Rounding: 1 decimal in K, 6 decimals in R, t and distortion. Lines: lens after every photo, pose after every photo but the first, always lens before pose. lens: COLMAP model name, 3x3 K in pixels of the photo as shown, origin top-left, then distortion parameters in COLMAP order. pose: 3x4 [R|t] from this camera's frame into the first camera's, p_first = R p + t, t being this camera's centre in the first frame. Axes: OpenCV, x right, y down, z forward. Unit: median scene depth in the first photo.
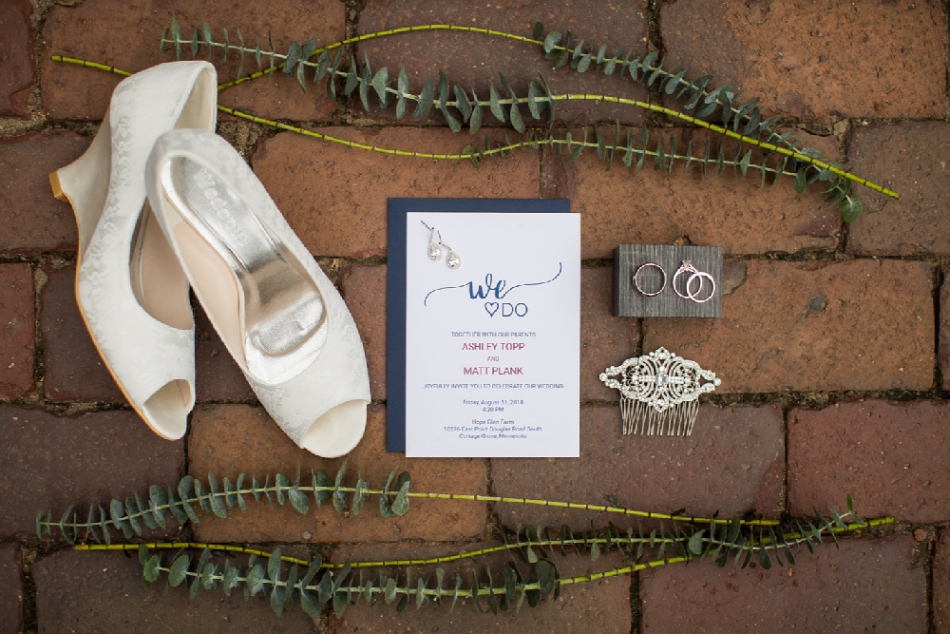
lens RADIAL K [[1370.1, 0, 475.3], [0, 1370.1, 317.0], [0, 0, 1]] dist [-0.006499, 0.000000]
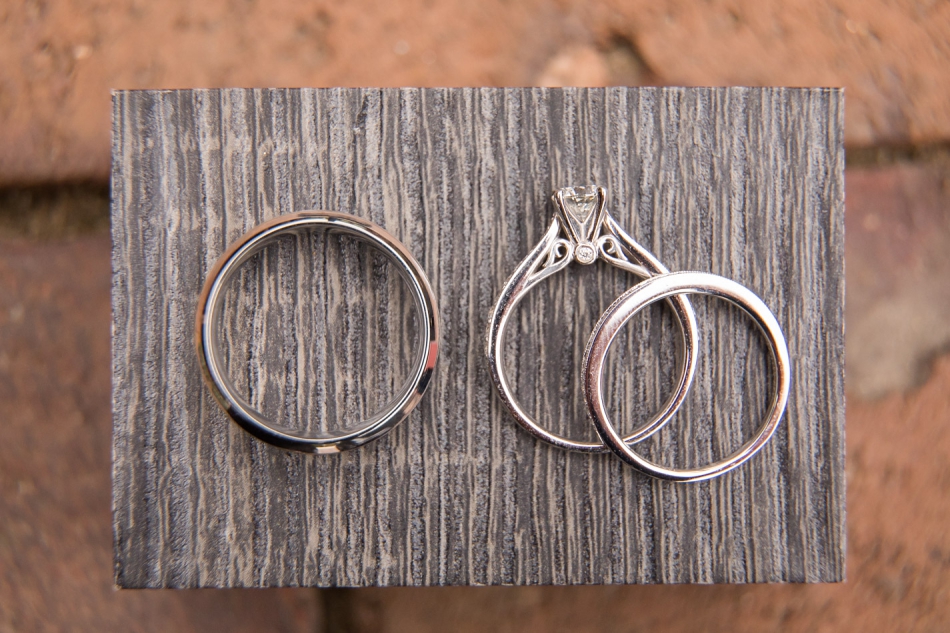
lens RADIAL K [[1914.3, 0, 475.0], [0, 1914.3, 316.5], [0, 0, 1]] dist [-0.018908, 0.000000]
pose [[0.997873, -0.021156, -0.061665, 0.154698], [0.022961, 0.999324, 0.028712, -0.033995], [0.061016, -0.030067, 0.997684, 0.799922]]
